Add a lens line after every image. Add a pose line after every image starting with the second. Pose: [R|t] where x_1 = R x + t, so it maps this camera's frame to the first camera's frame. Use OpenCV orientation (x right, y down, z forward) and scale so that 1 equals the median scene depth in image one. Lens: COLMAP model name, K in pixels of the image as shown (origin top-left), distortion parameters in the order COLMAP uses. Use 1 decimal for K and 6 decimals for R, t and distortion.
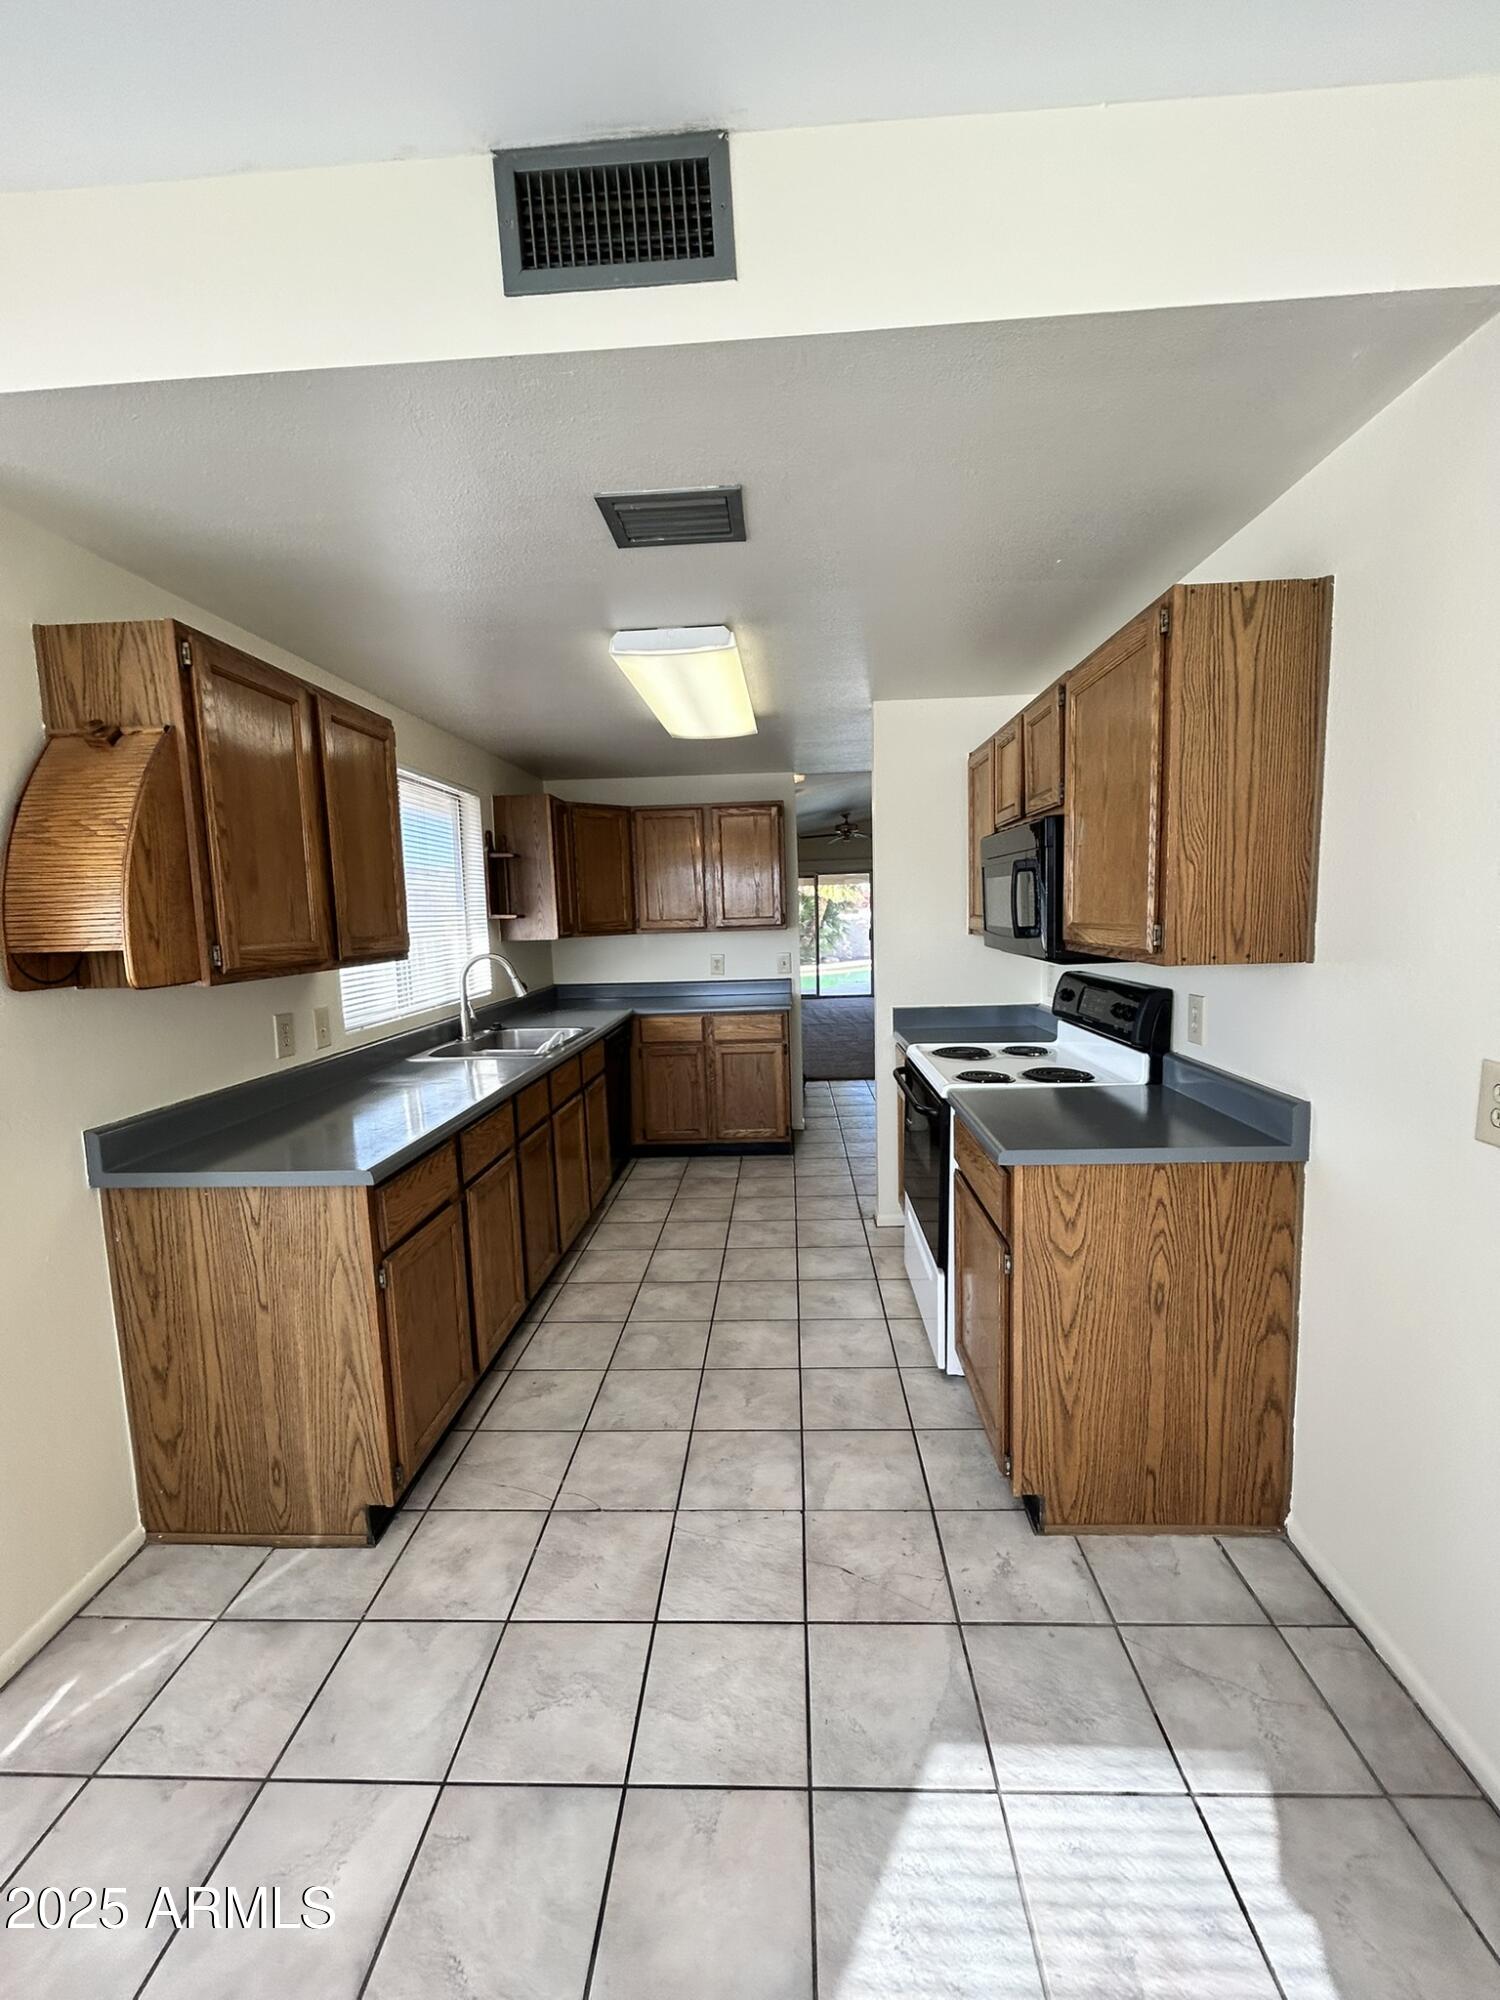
lens RADIAL K [[810.6, 0, 751.2], [0, 810.6, 998.1], [0, 0, 1]] dist [-0.000193, -0.000072]
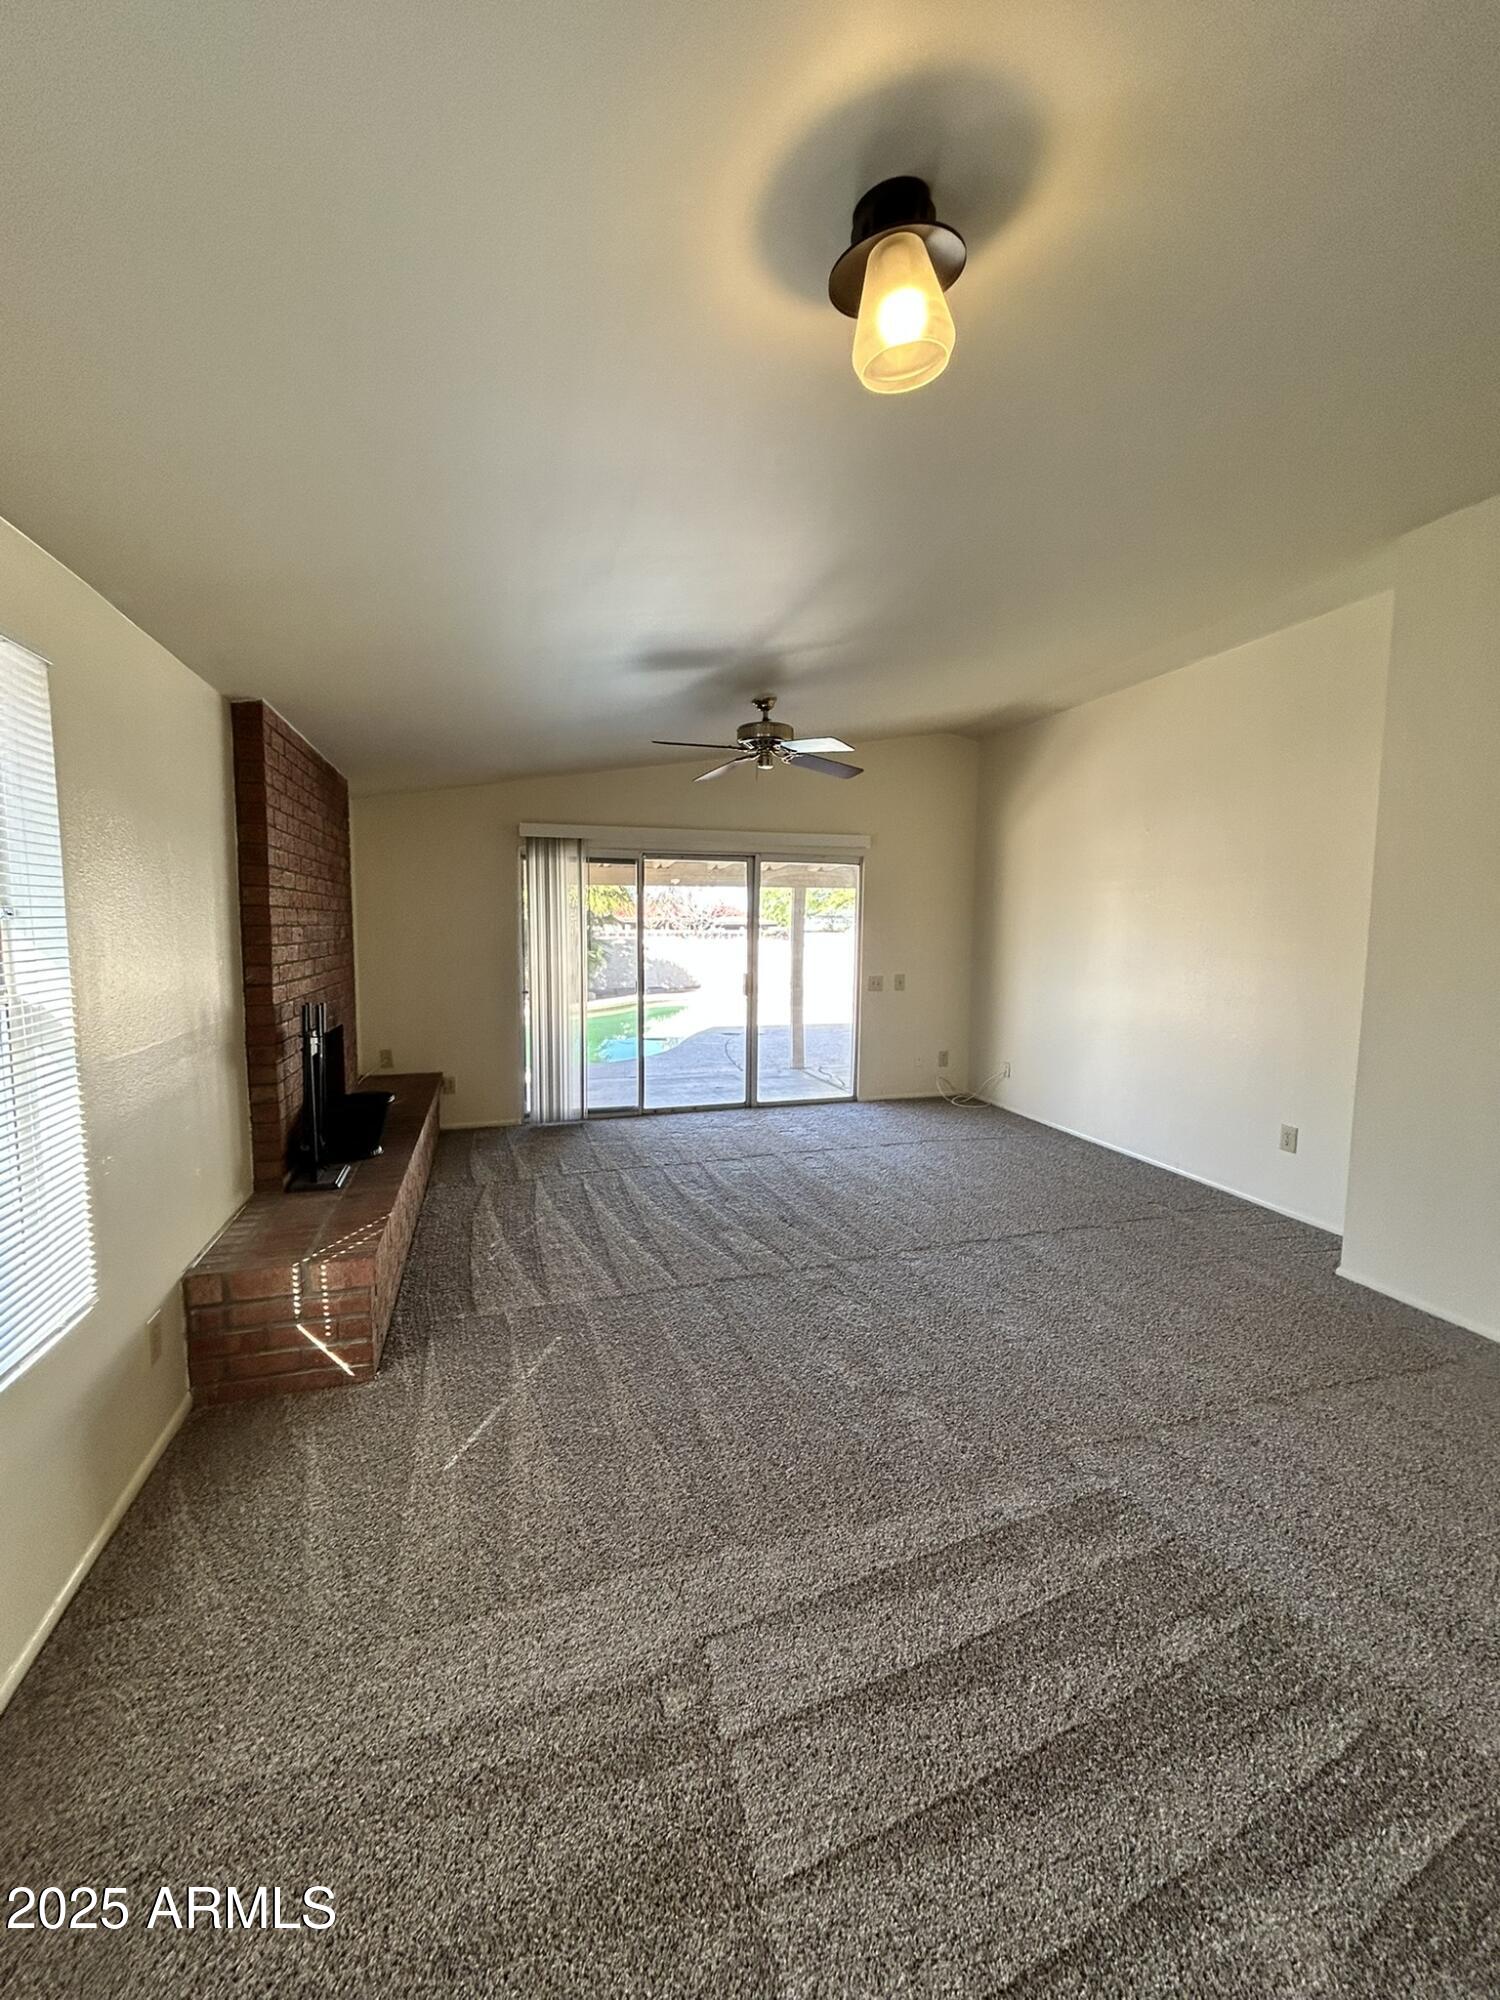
lens RADIAL K [[810.6, 0, 748.8], [0, 810.6, 999.8], [0, 0, 1]] dist [-0.000193, -0.000072]
pose [[0.941924, 0.004648, 0.335793, -0.020181], [0.001662, 0.999827, -0.018501, -0.060622], [-0.335821, 0.017985, 0.941754, 0.529819]]
